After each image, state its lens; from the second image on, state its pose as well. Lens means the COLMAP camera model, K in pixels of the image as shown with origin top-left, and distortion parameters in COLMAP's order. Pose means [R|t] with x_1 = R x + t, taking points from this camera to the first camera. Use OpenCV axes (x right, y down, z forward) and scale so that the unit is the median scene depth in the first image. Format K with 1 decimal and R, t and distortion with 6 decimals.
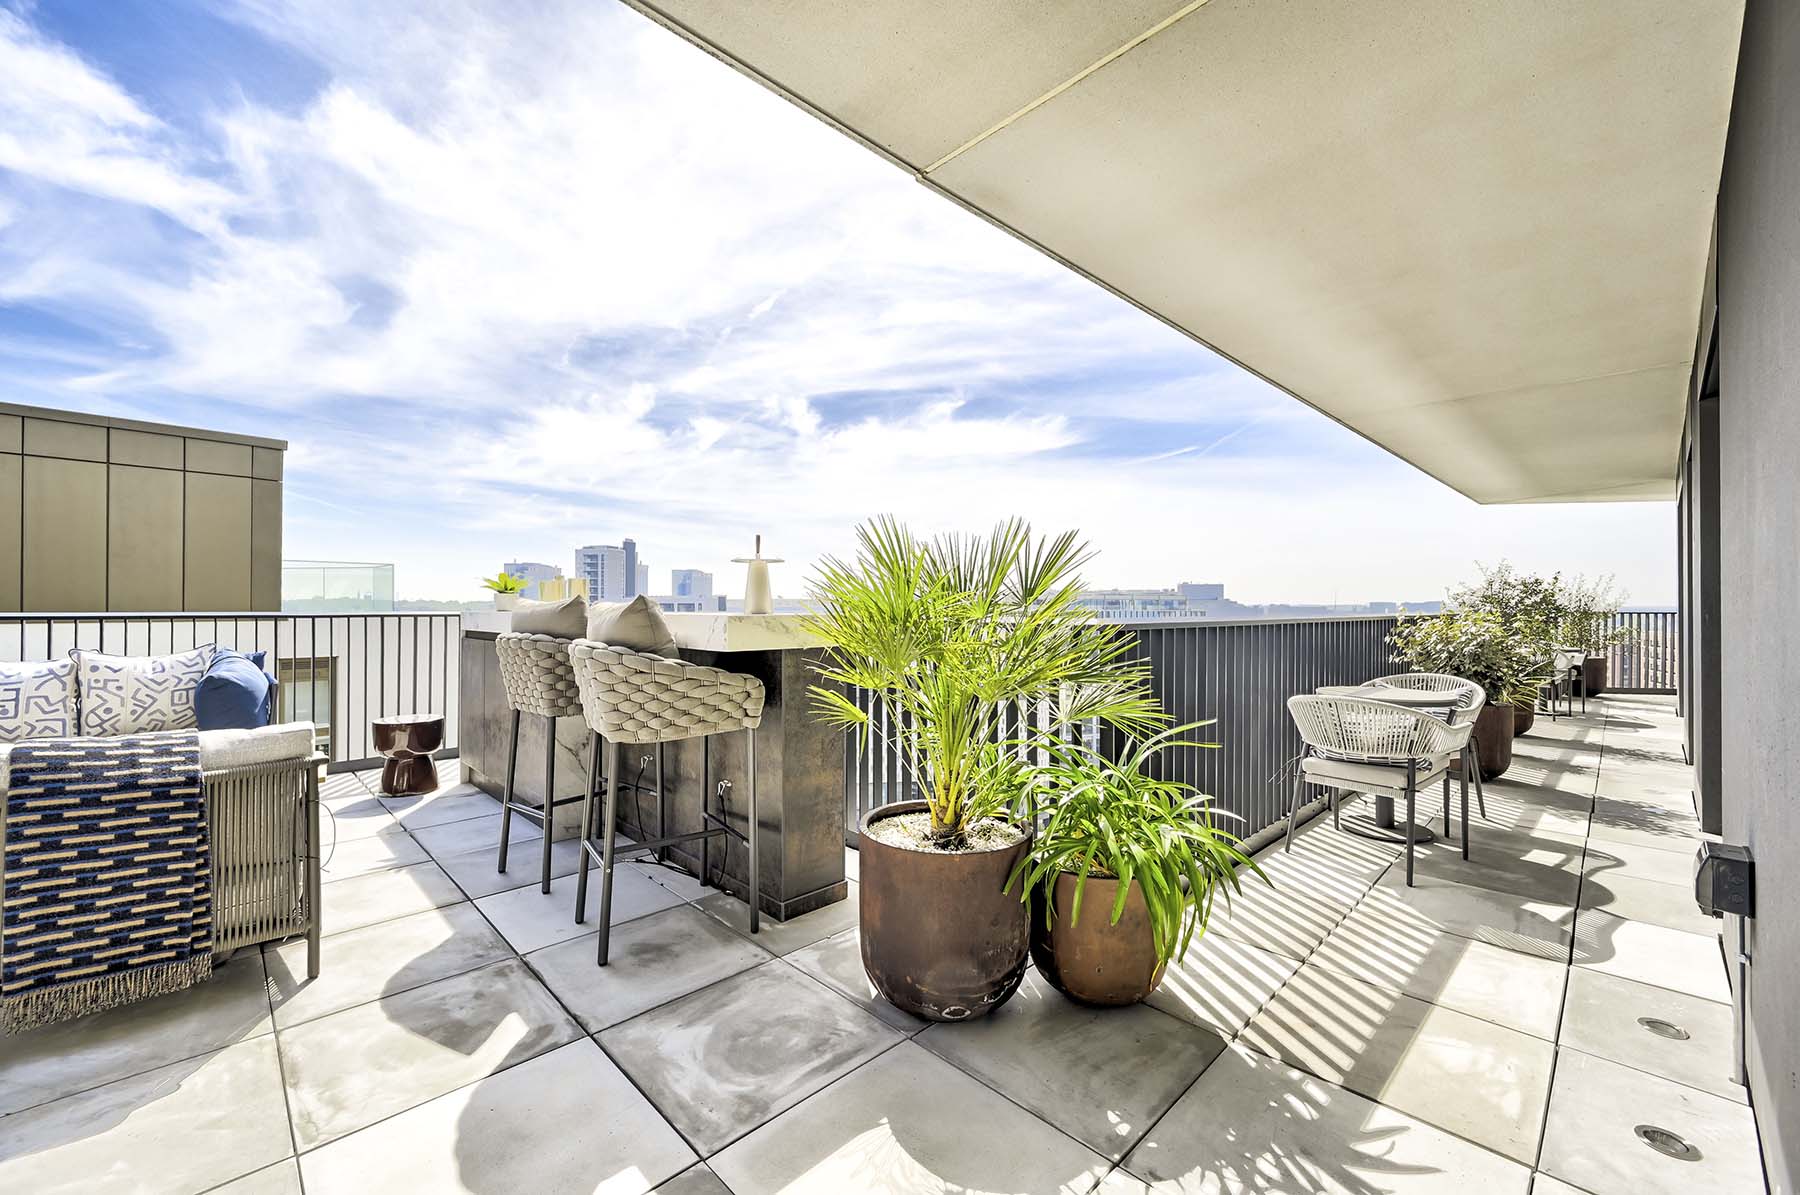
lens RADIAL K [[711.2, 0, 908.3], [0, 711.2, 600.1], [0, 0, 1]] dist [-0.002013, 0.000095]
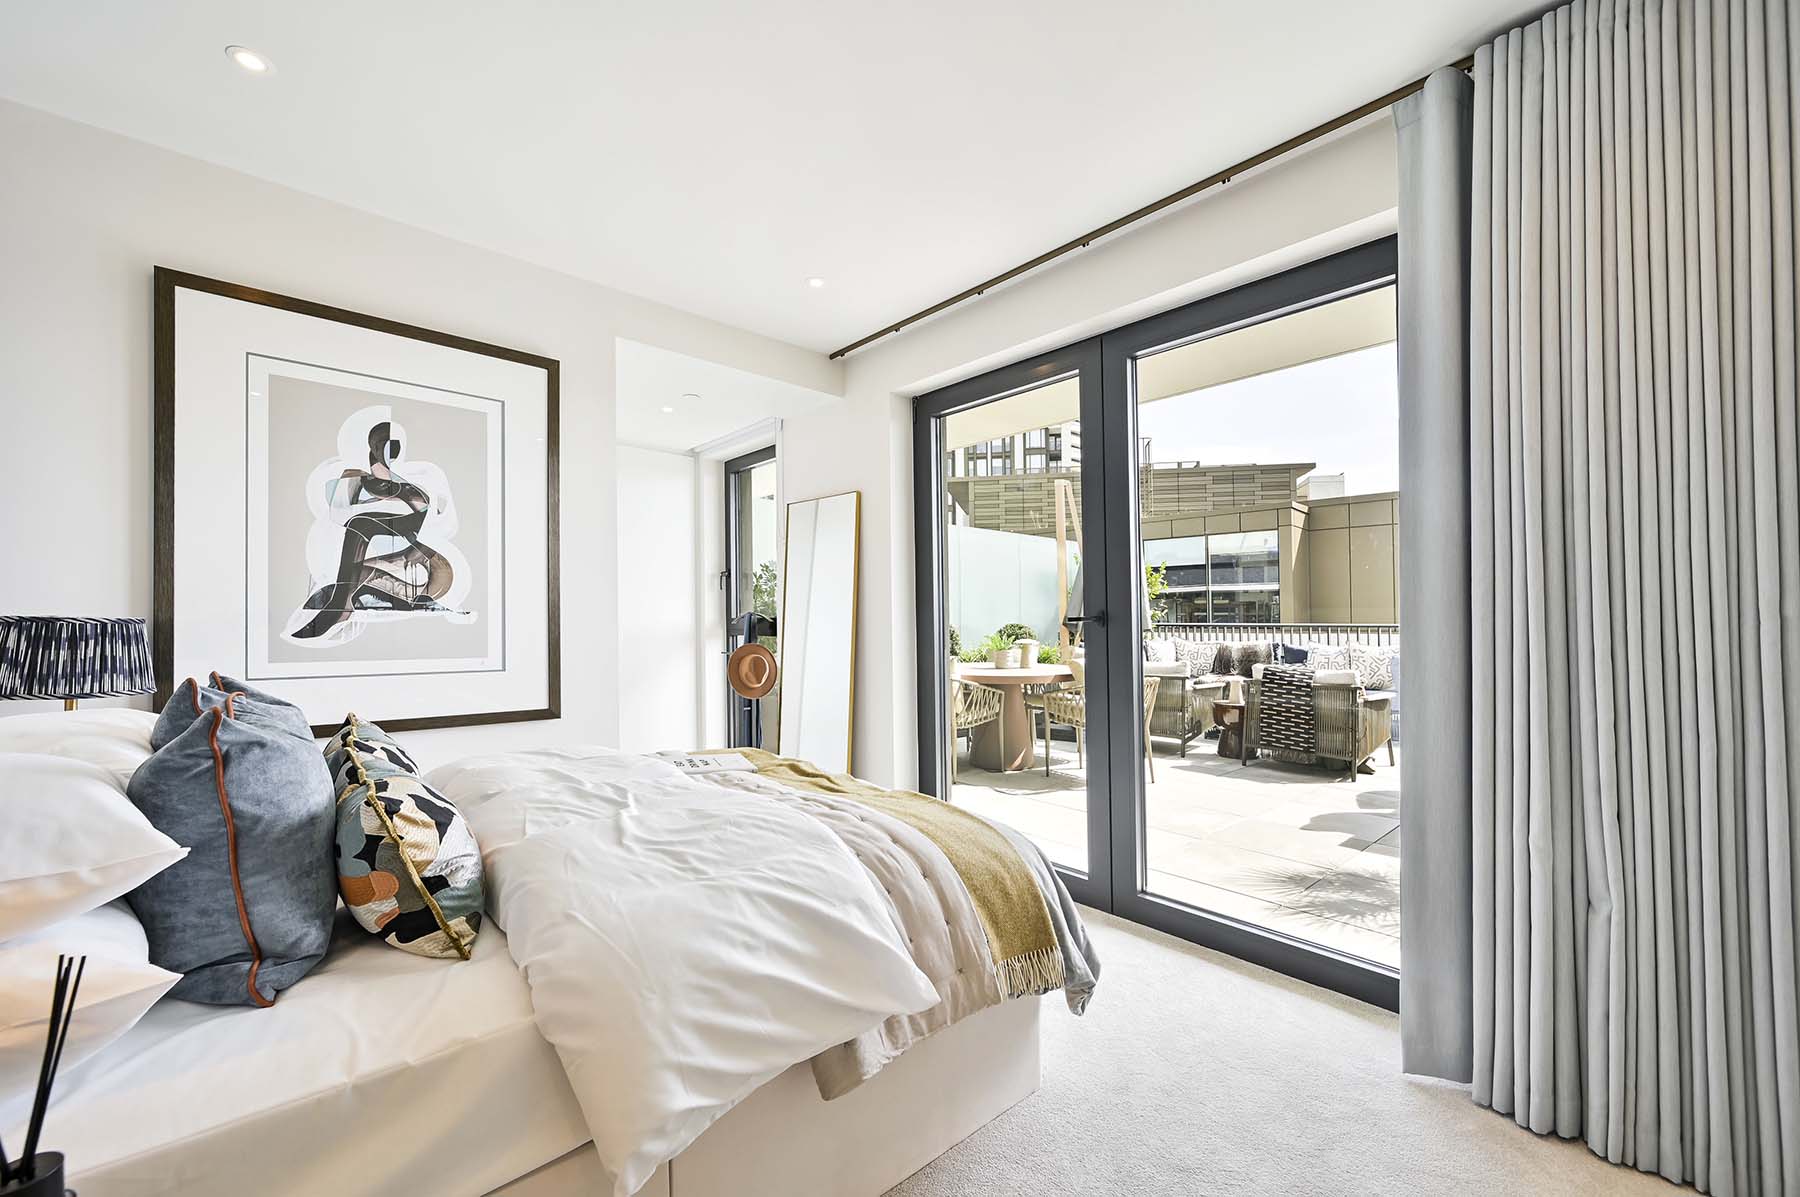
lens RADIAL K [[761.5, 0, 844.7], [0, 761.5, 602.7], [0, 0, 1]] dist [-0.000054, -0.000003]
pose [[-0.083698, -0.027374, -0.996115, 1.181800], [0.005480, 0.999595, -0.027930, 0.012873], [0.996476, -0.007796, -0.083514, -0.278040]]
